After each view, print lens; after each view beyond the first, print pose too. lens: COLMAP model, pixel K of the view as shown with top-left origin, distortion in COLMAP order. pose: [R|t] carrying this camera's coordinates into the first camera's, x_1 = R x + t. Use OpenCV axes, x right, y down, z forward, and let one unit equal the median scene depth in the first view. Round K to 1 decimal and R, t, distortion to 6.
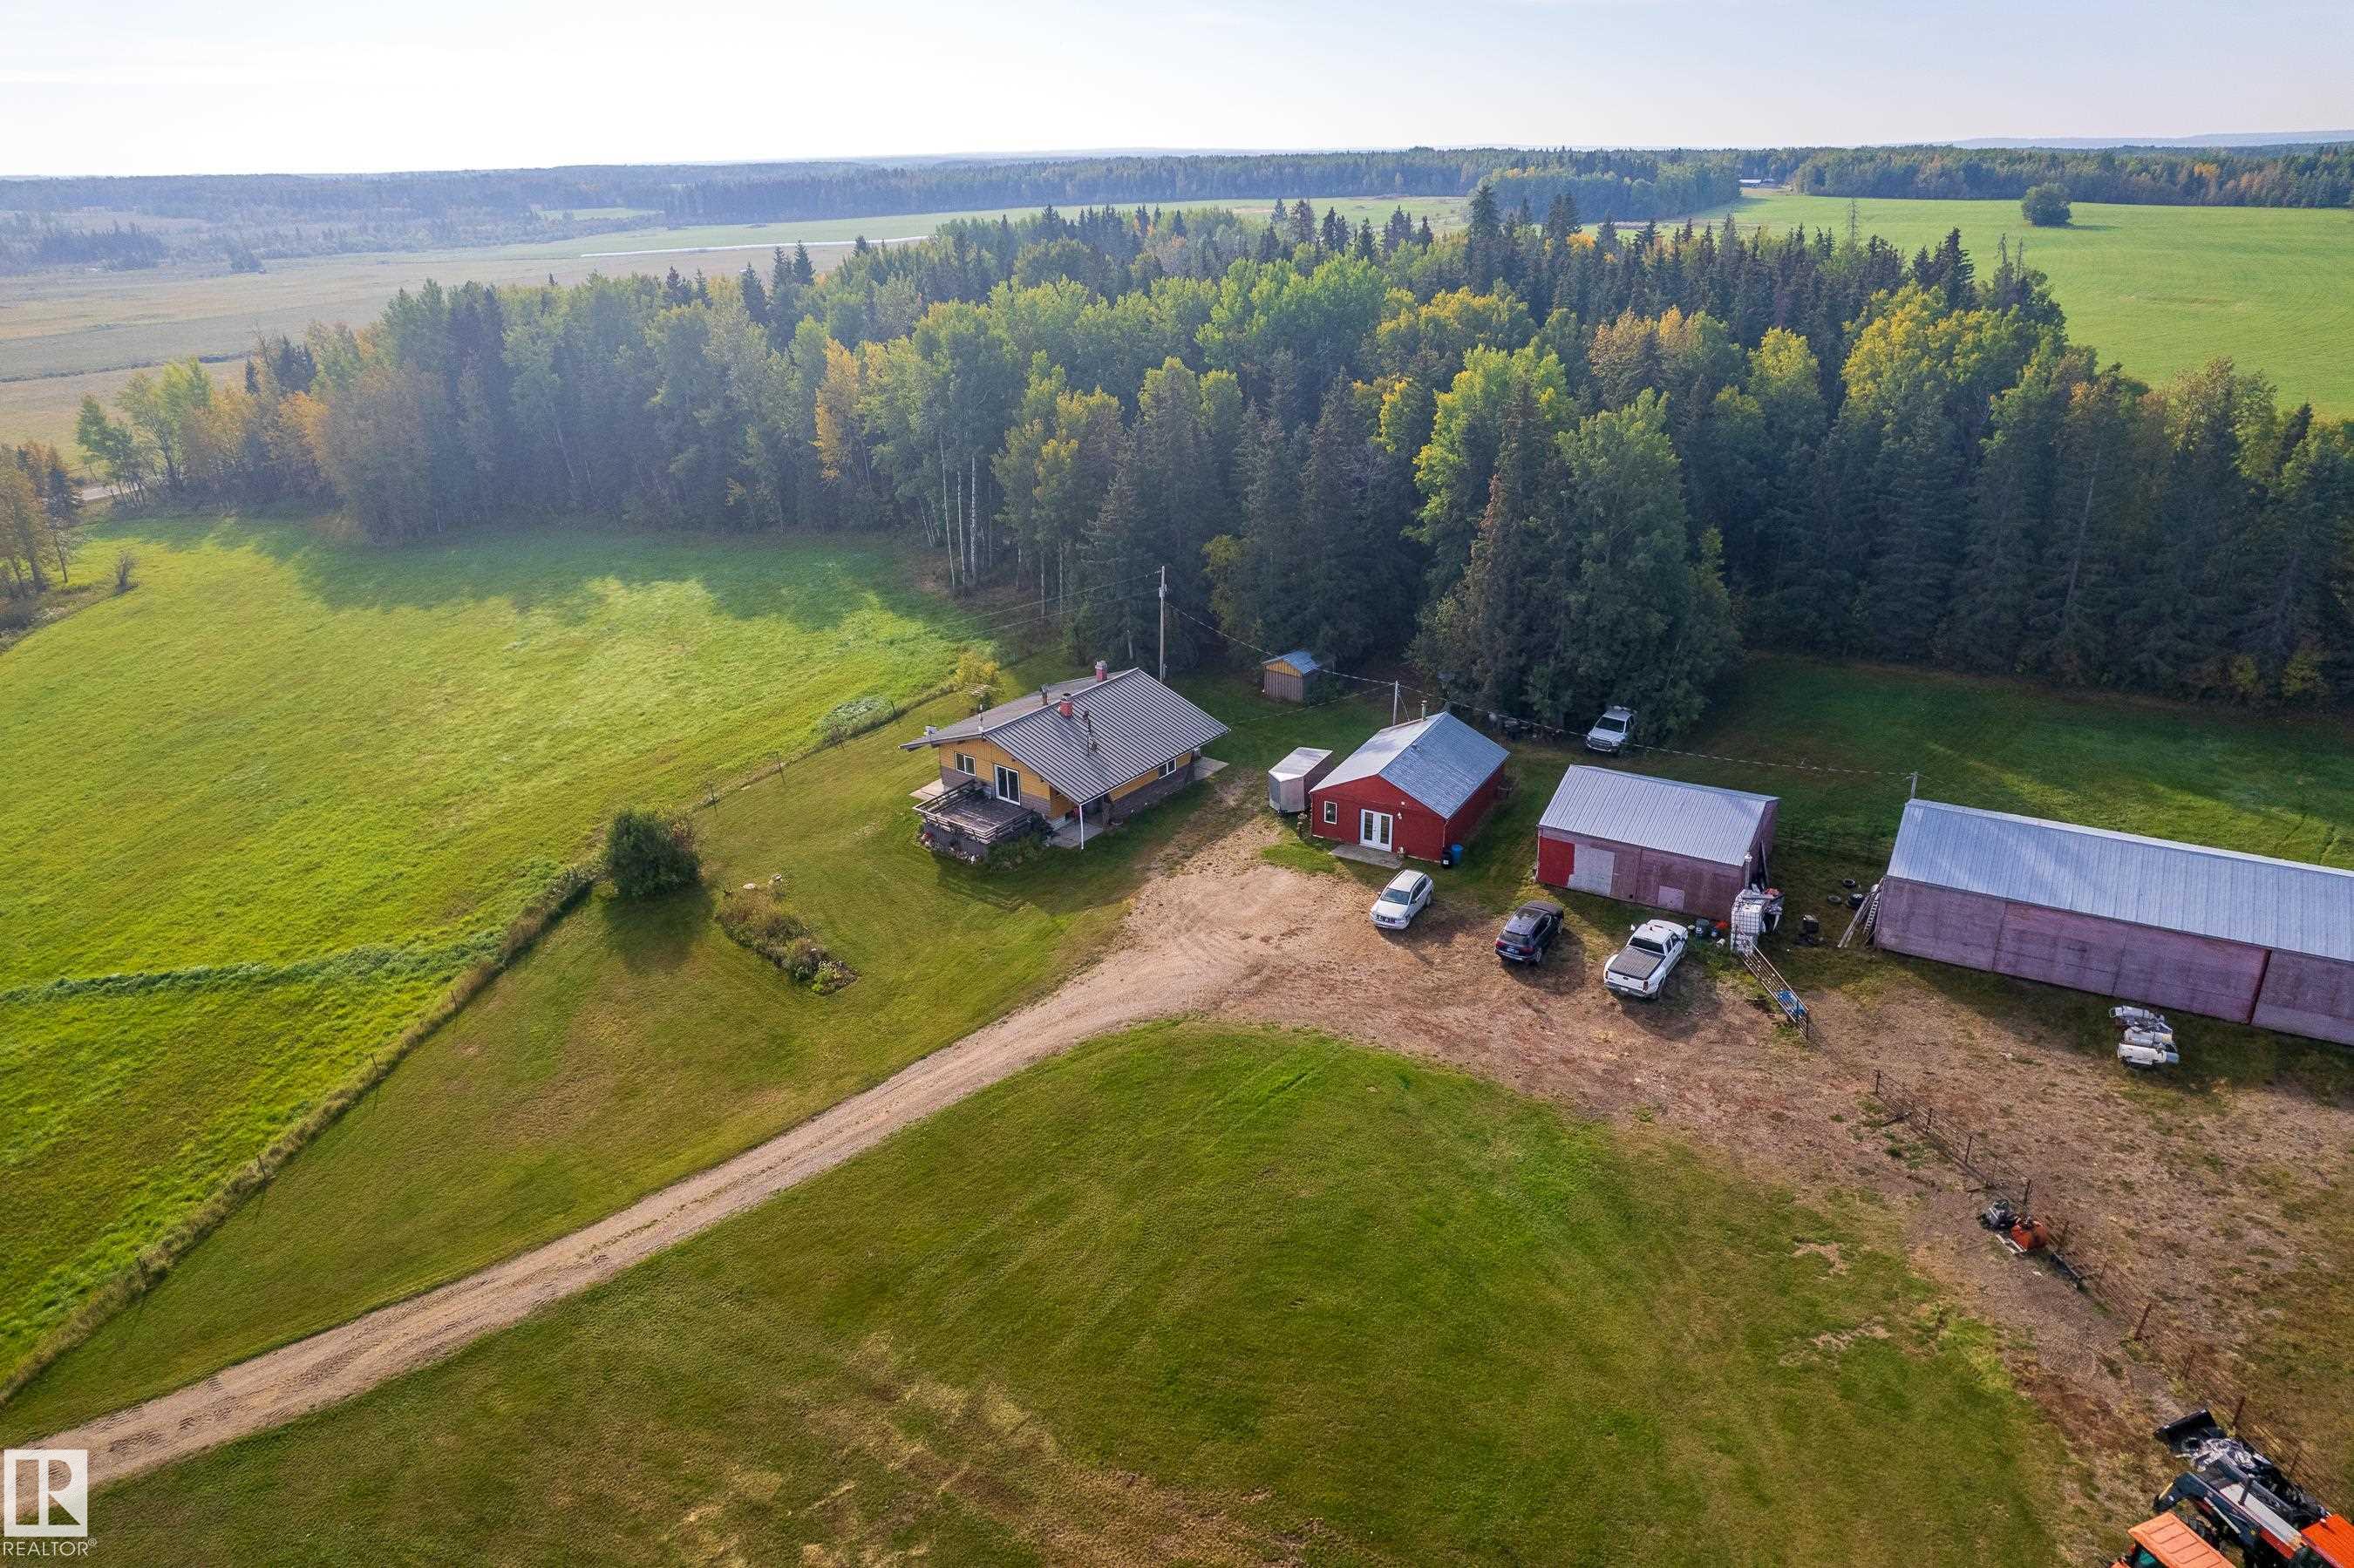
lens RADIAL K [[1504.9, 0, 1161.6], [0, 1504.9, 784.0], [0, 0, 1]] dist [-0.077897, 0.066390]
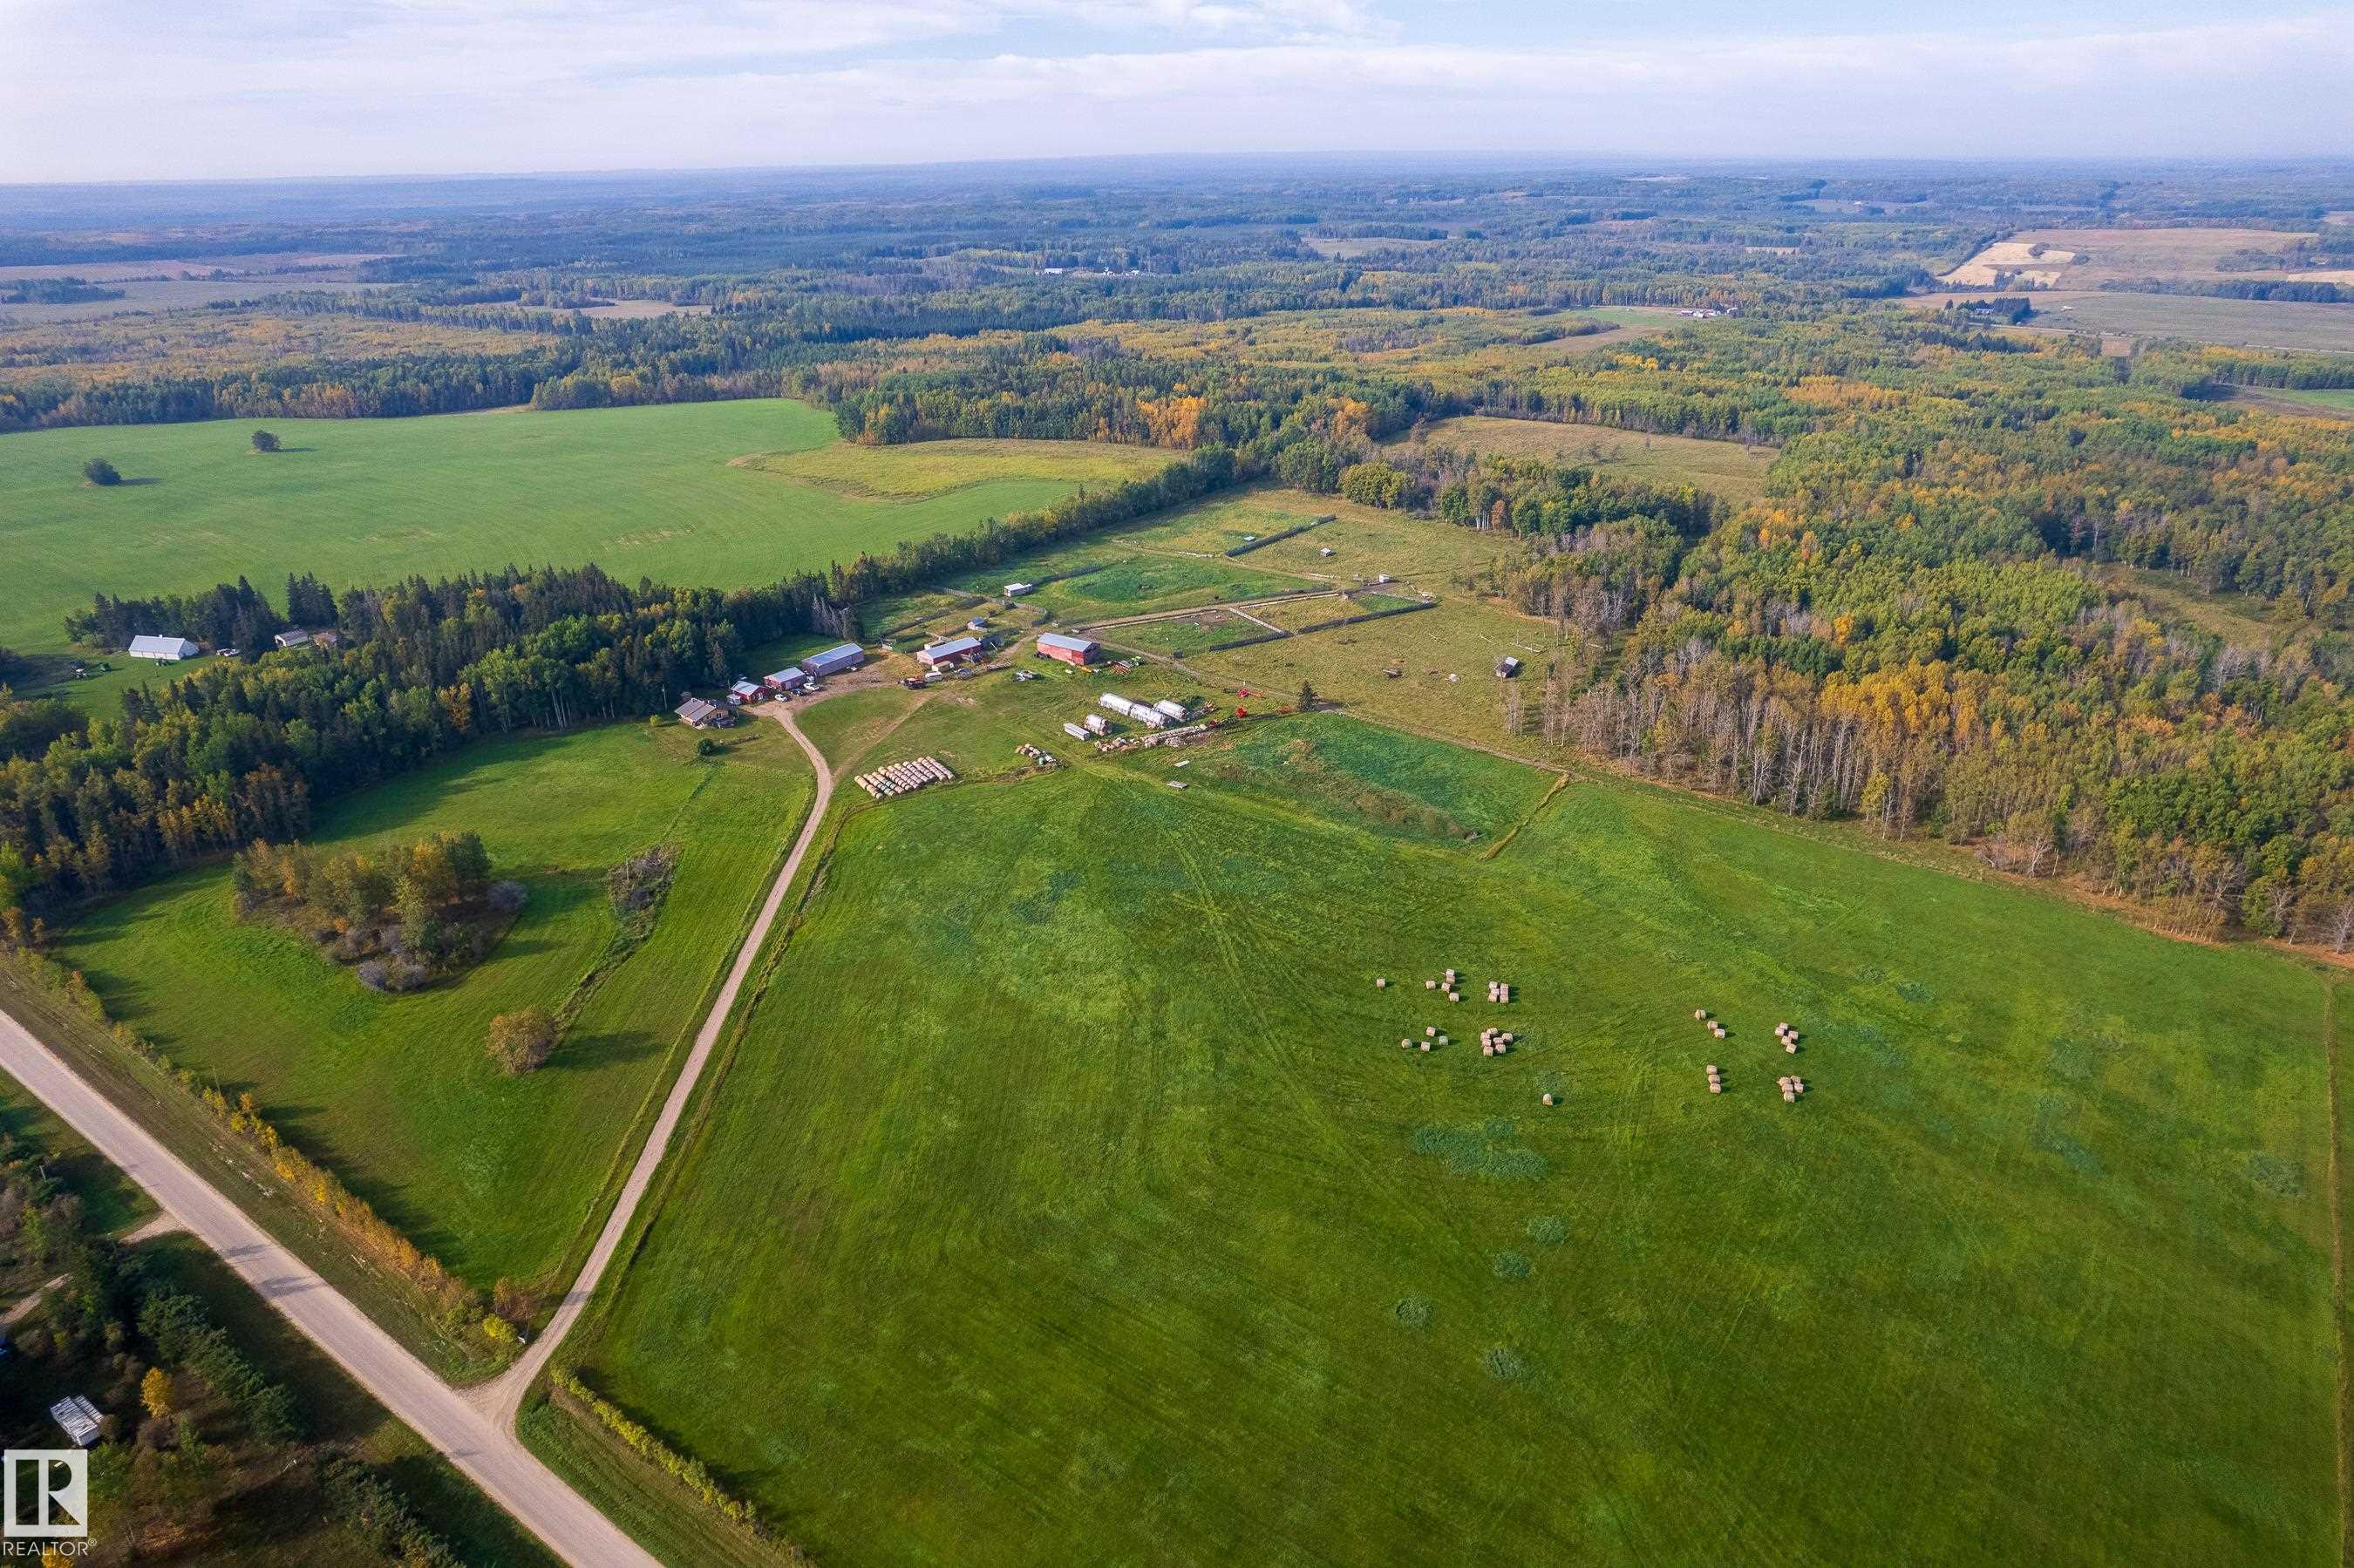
lens RADIAL K [[1504.9, 0, 1181.7], [0, 1504.9, 795.3], [0, 0, 1]] dist [-0.077897, 0.066390]
pose [[0.103752, -0.378794, 0.919647, -6.314140], [0.401391, 0.861942, 0.309743, -0.950808], [-0.910011, 0.337002, 0.241473, -2.190917]]
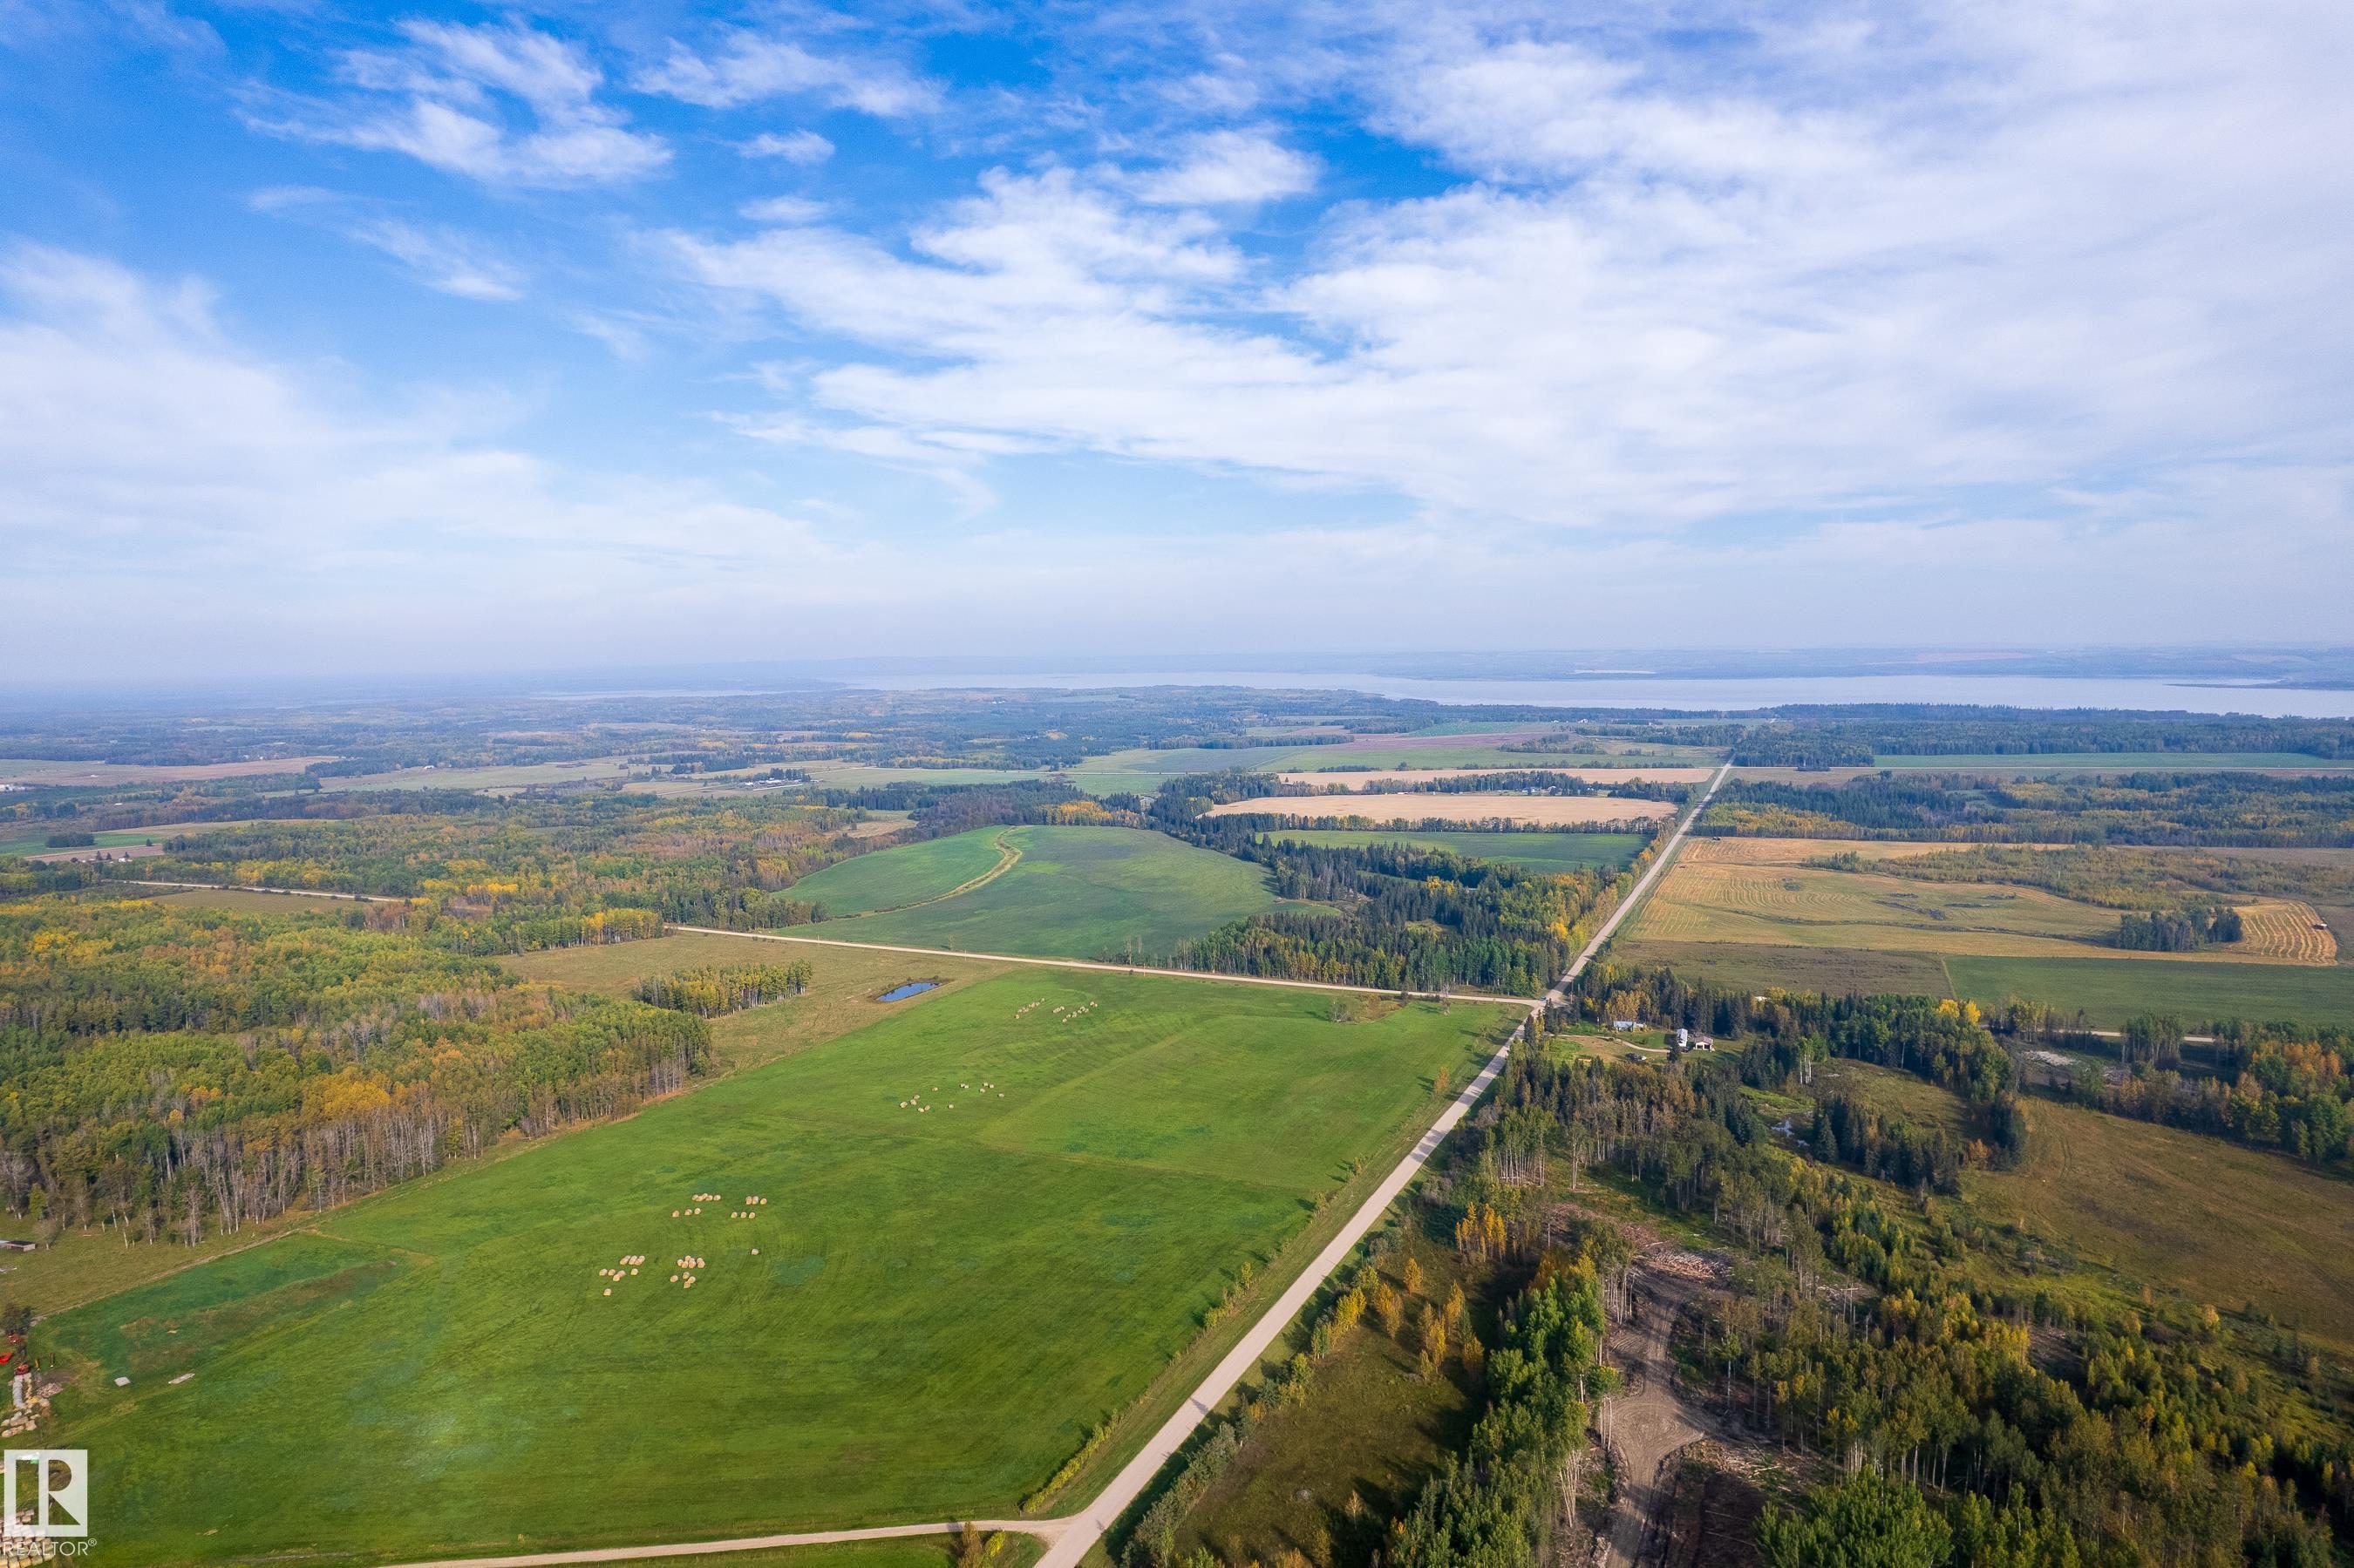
lens RADIAL K [[1504.9, 0, 1183.9], [0, 1504.9, 783.6], [0, 0, 1]] dist [-0.077897, 0.066390]
pose [[-0.993212, 0.050803, -0.104637, -3.927959], [-0.004695, 0.881336, 0.472466, -3.827344], [0.116223, 0.469750, -0.875115, 3.708044]]
